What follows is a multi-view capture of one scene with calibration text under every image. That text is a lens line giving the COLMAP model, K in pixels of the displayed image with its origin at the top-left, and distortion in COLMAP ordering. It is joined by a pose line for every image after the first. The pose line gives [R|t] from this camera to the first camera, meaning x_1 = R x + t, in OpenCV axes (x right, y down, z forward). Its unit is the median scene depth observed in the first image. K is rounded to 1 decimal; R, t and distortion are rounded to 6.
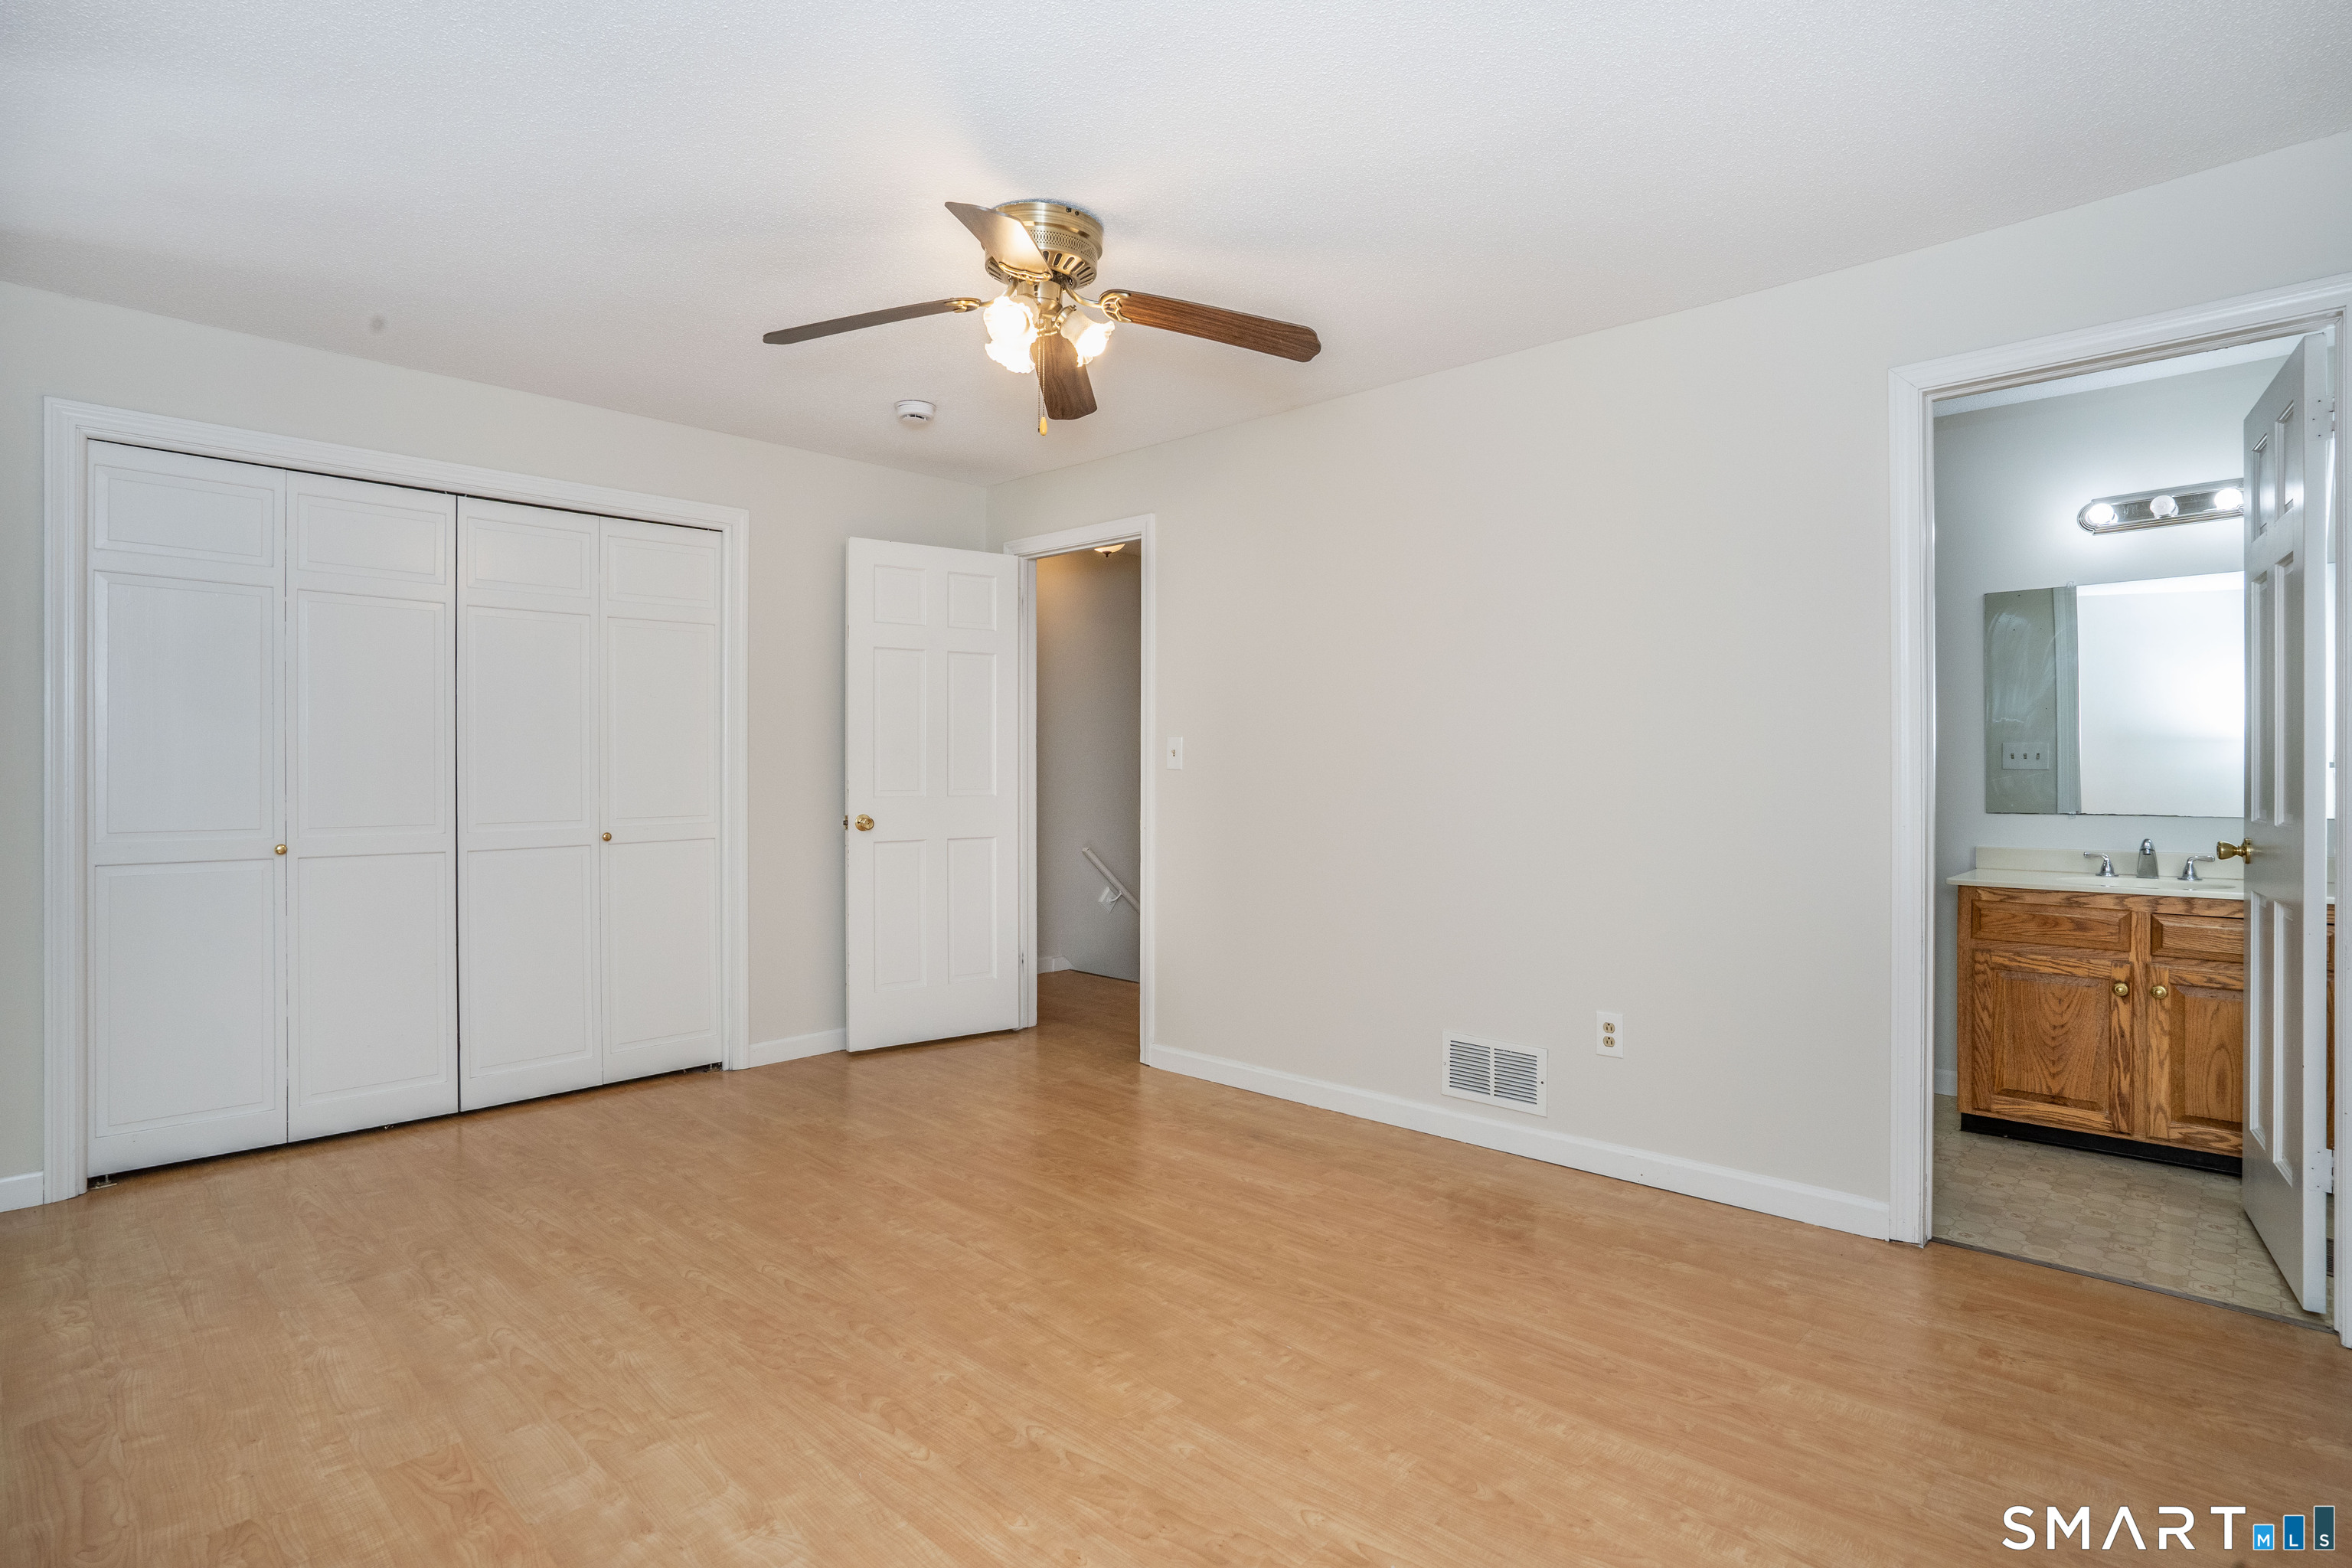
lens RADIAL K [[1170.7, 0, 1167.4], [0, 1170.7, 770.1], [0, 0, 1]] dist [-0.052353, 0.026956]
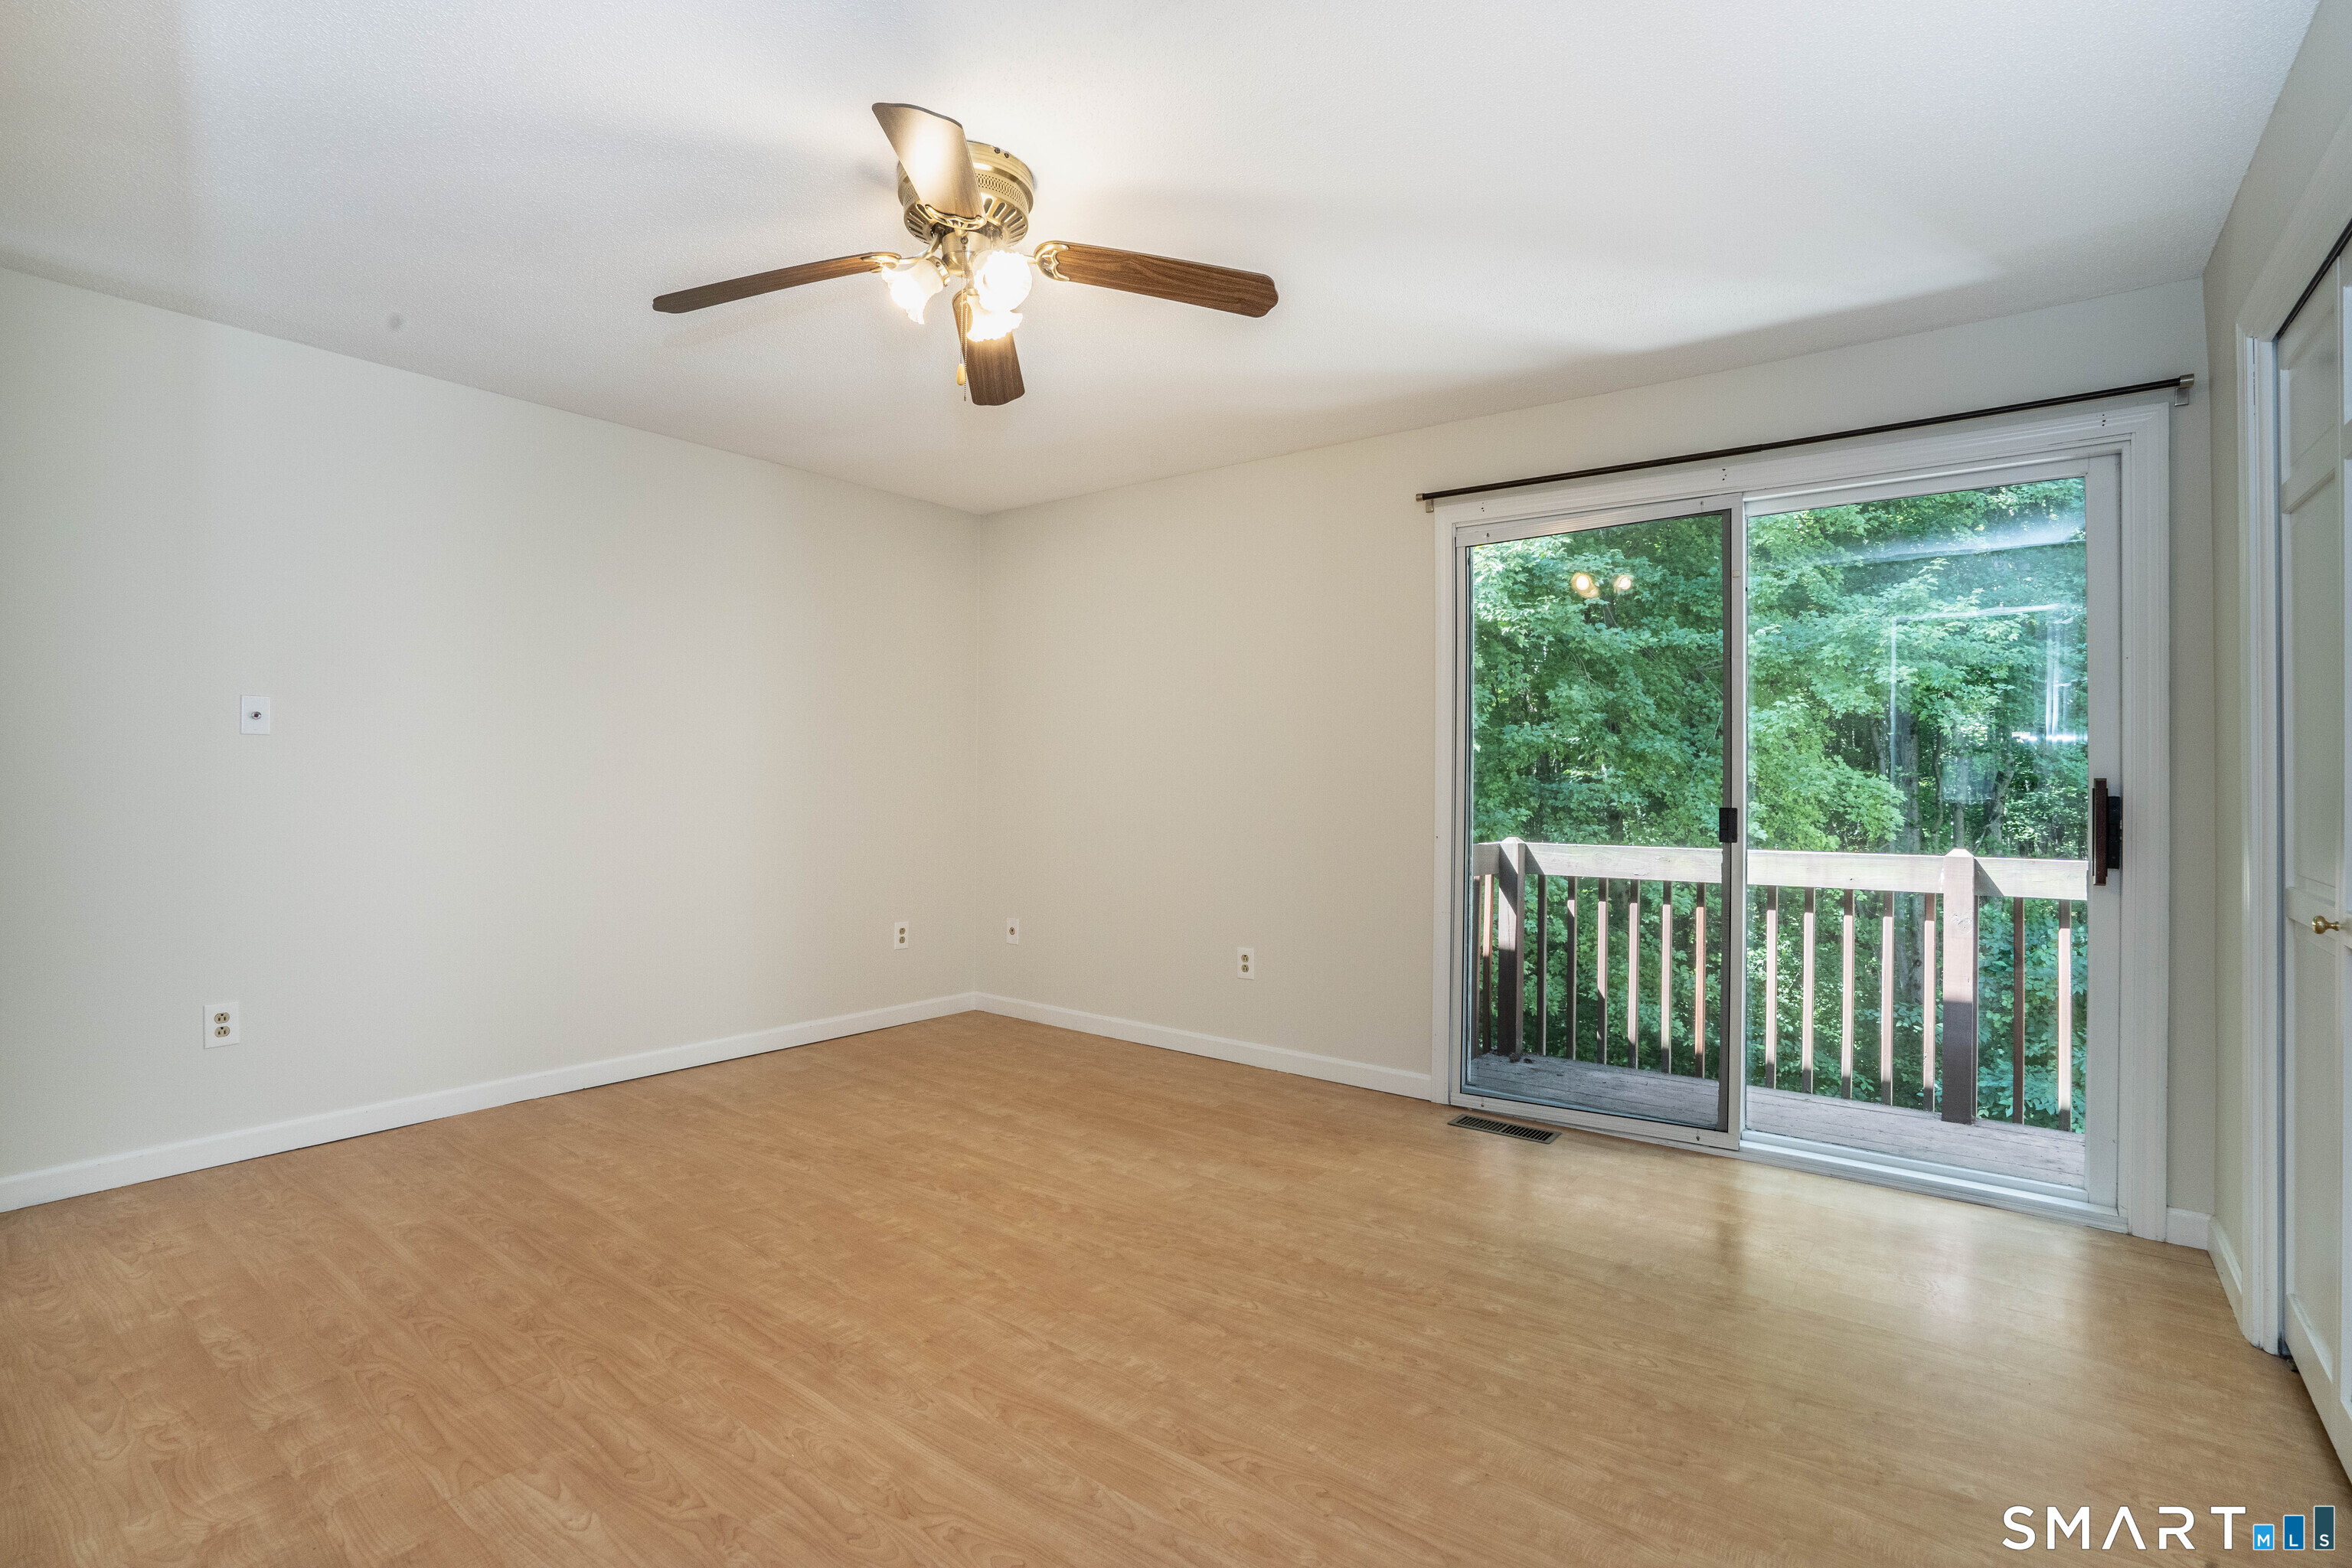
lens RADIAL K [[1082.7, 0, 1176.0], [0, 1082.7, 784.0], [0, 0, 1]] dist [-0.060090, 0.022748]
pose [[-0.993829, -0.008586, -0.110589, -0.199596], [-0.009561, 0.999920, 0.008291, -0.001144], [0.110509, 0.009297, -0.993832, 1.997534]]
